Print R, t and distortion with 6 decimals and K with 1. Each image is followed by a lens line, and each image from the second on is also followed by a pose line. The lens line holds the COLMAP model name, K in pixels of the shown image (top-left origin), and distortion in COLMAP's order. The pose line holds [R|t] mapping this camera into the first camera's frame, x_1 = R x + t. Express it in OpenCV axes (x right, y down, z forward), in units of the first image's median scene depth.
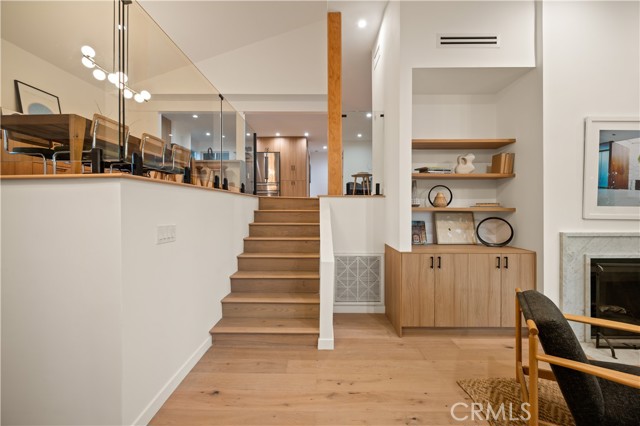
lens RADIAL K [[254.2, 0, 319.9], [0, 254.2, 207.6], [0, 0, 1]] dist [-0.000146, 0.000044]
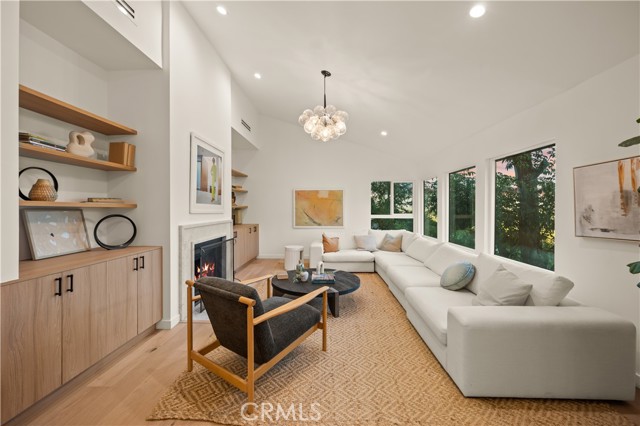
lens RADIAL K [[254.2, 0, 319.9], [0, 254.2, 207.6], [0, 0, 1]] dist [-0.000146, 0.000044]
pose [[0.033550, 0.002938, 0.999433, -0.168325], [0.000850, 0.999995, -0.002968, 0.019055], [-0.999437, 0.000949, 0.033548, 0.311177]]
